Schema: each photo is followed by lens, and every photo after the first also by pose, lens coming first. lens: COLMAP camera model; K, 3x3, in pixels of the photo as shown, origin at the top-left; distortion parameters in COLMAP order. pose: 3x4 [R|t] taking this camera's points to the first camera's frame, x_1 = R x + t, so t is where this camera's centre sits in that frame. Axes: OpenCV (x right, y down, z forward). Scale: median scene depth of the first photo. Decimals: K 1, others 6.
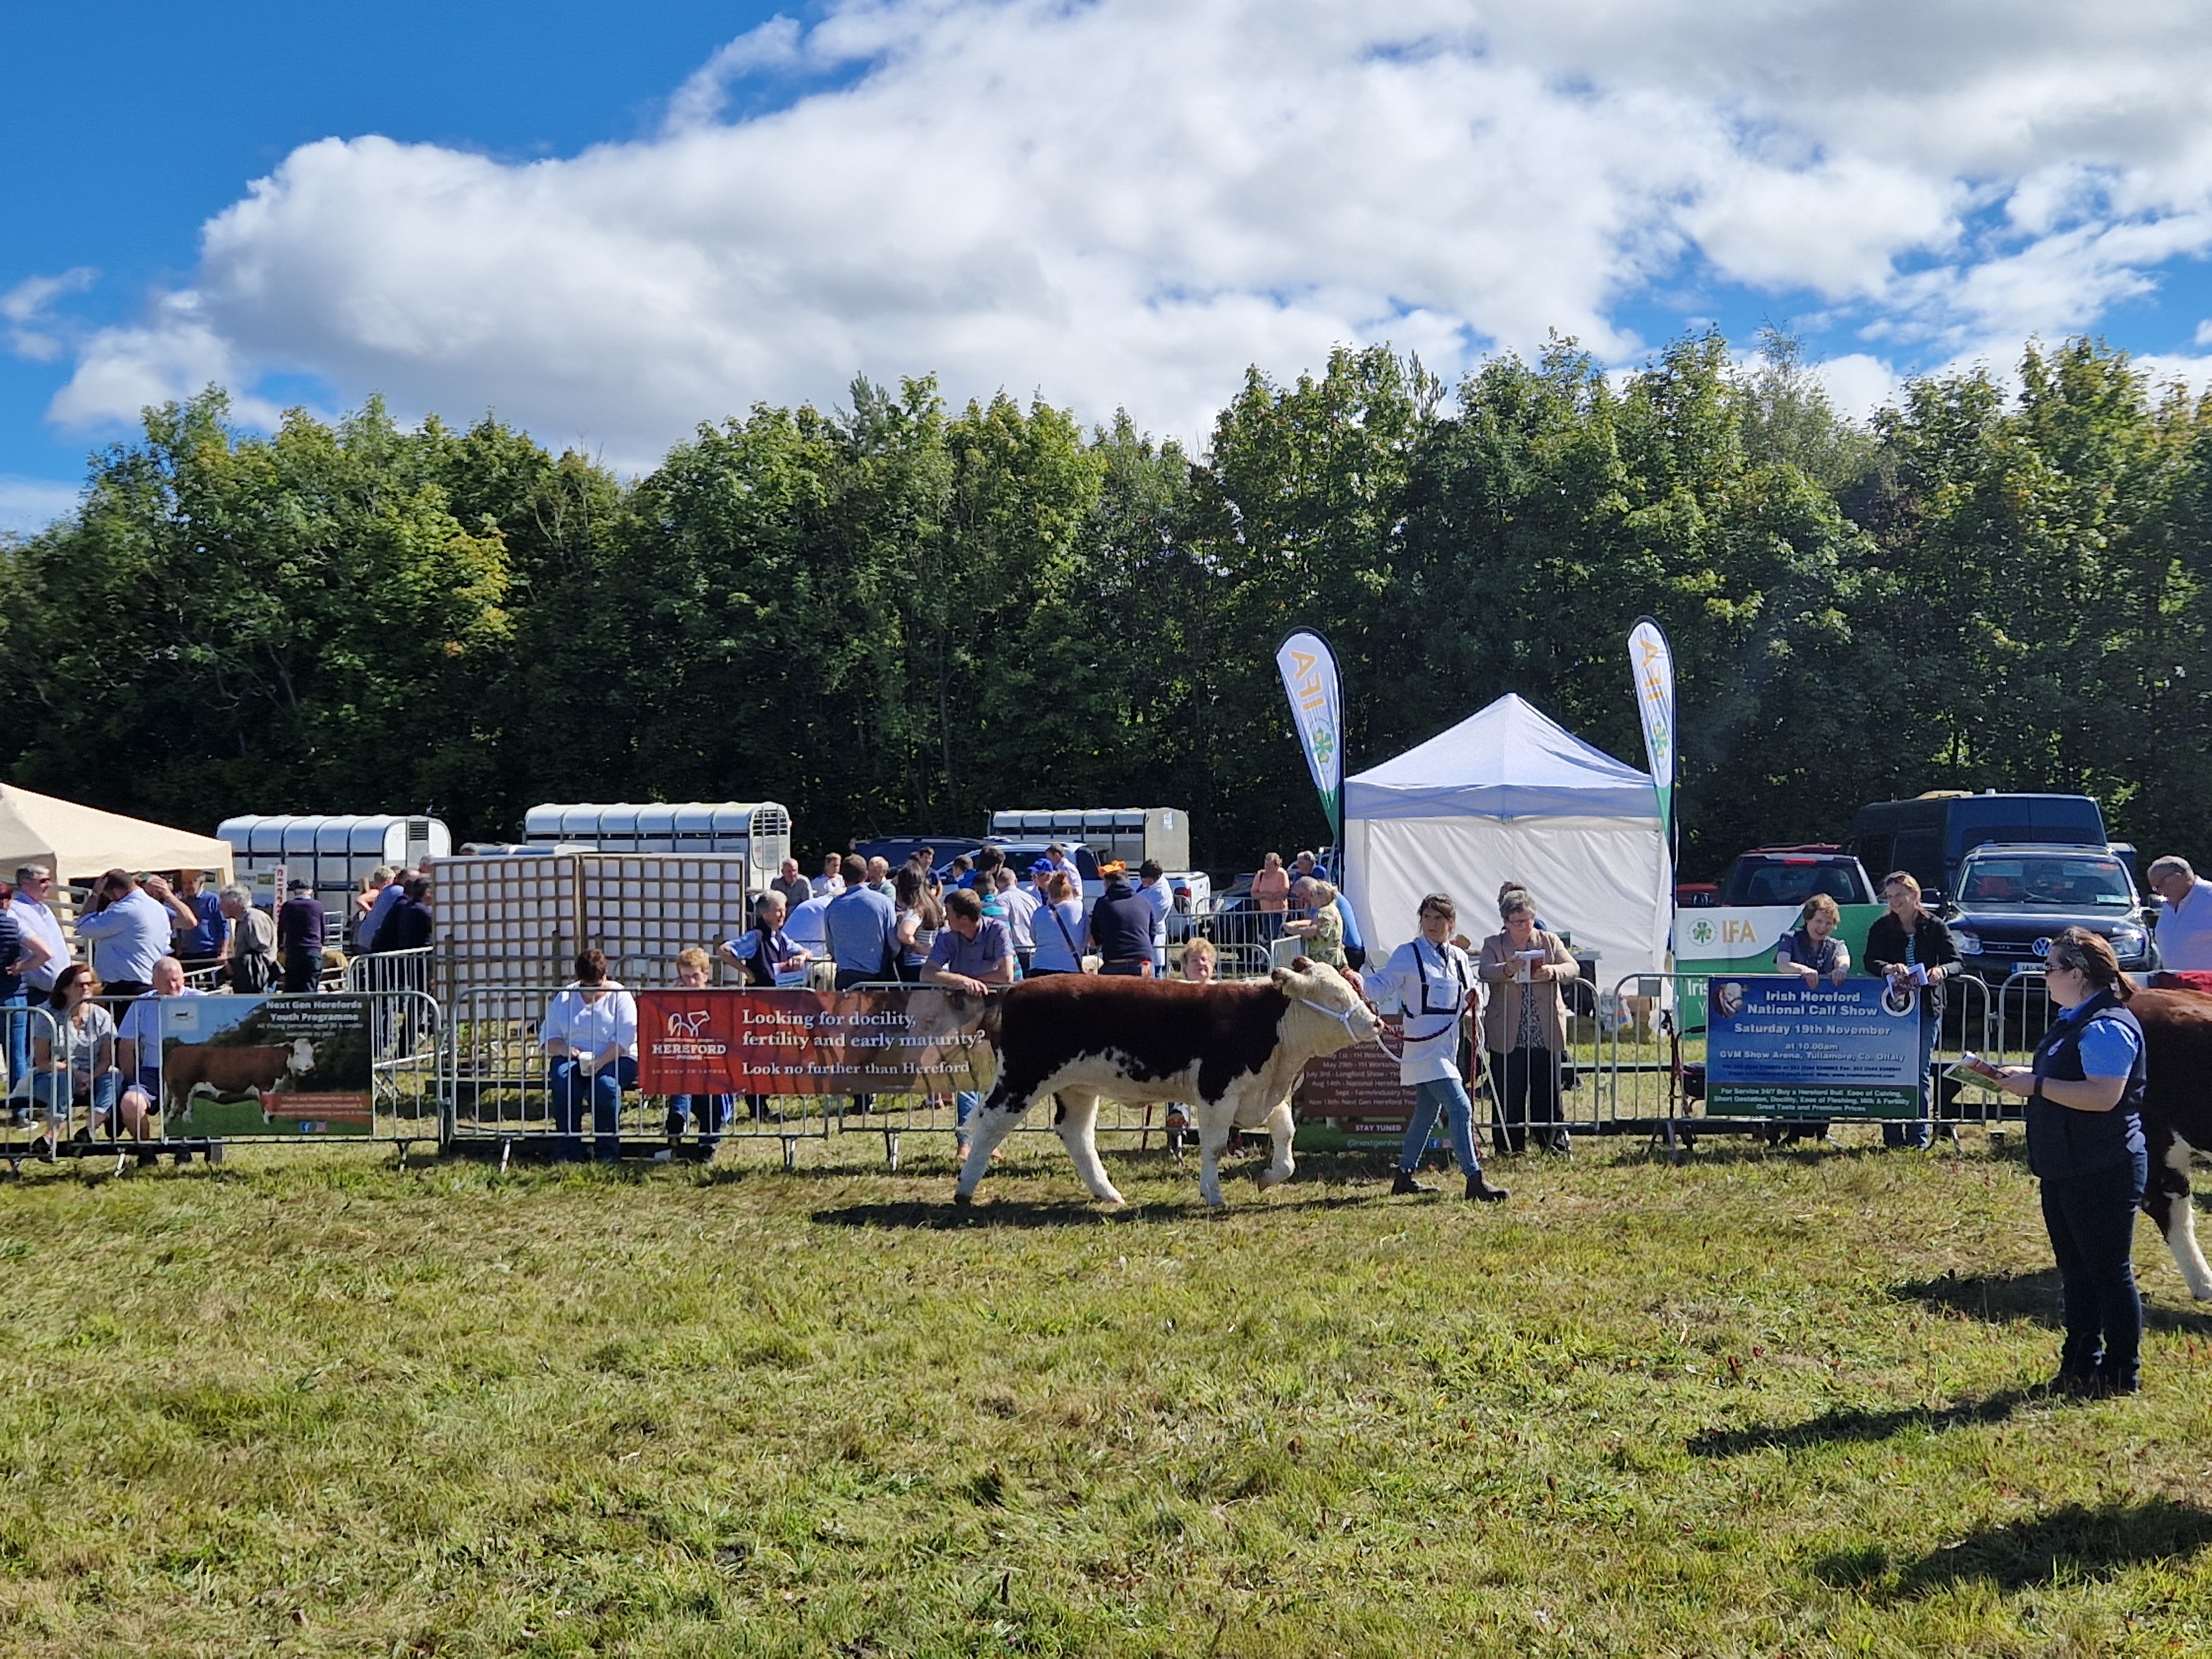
lens RADIAL K [[2633.7, 0, 1106.0], [0, 2633.7, 829.5], [0, 0, 1]] dist [0.113131, -0.087035]
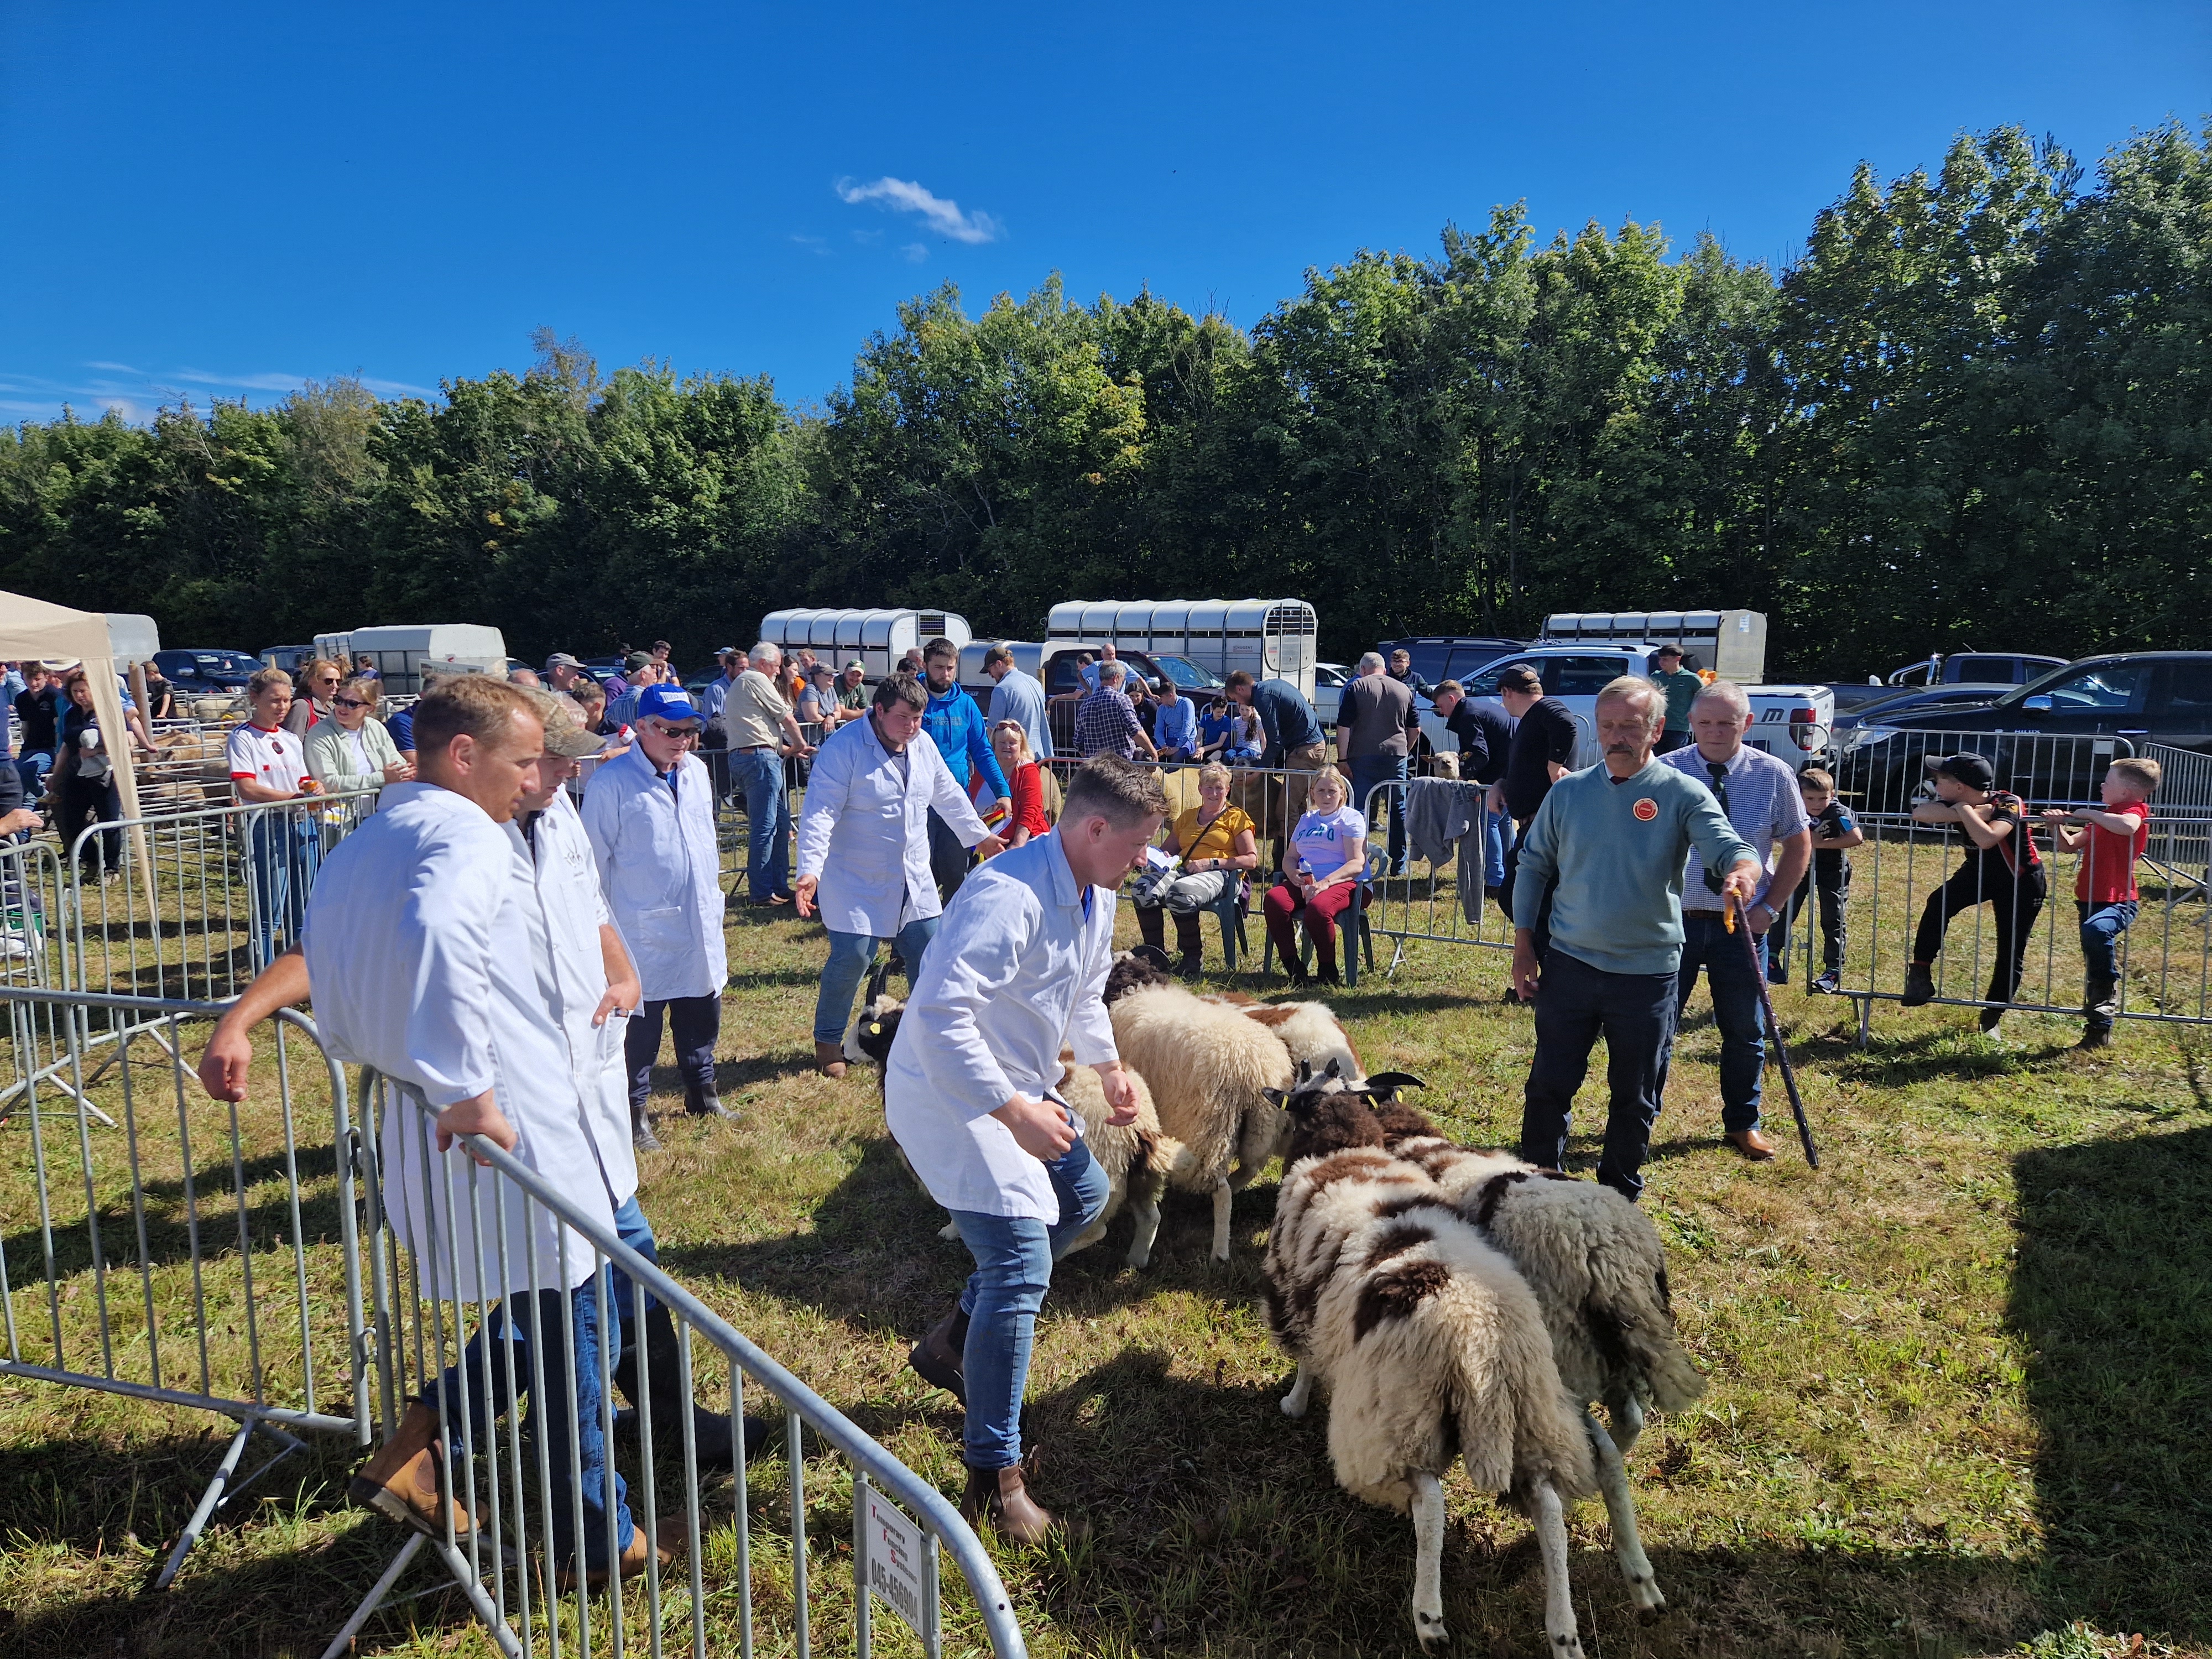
lens RADIAL K [[1483.1, 0, 1087.9], [0, 1483.1, 827.3], [0, 0, 1]] dist [0.108825, -0.099569]
pose [[0.939378, 0.057323, -0.338057, -0.009012], [-0.013941, 0.991496, 0.129387, 0.002027], [0.342599, -0.116831, 0.932189, 0.361438]]
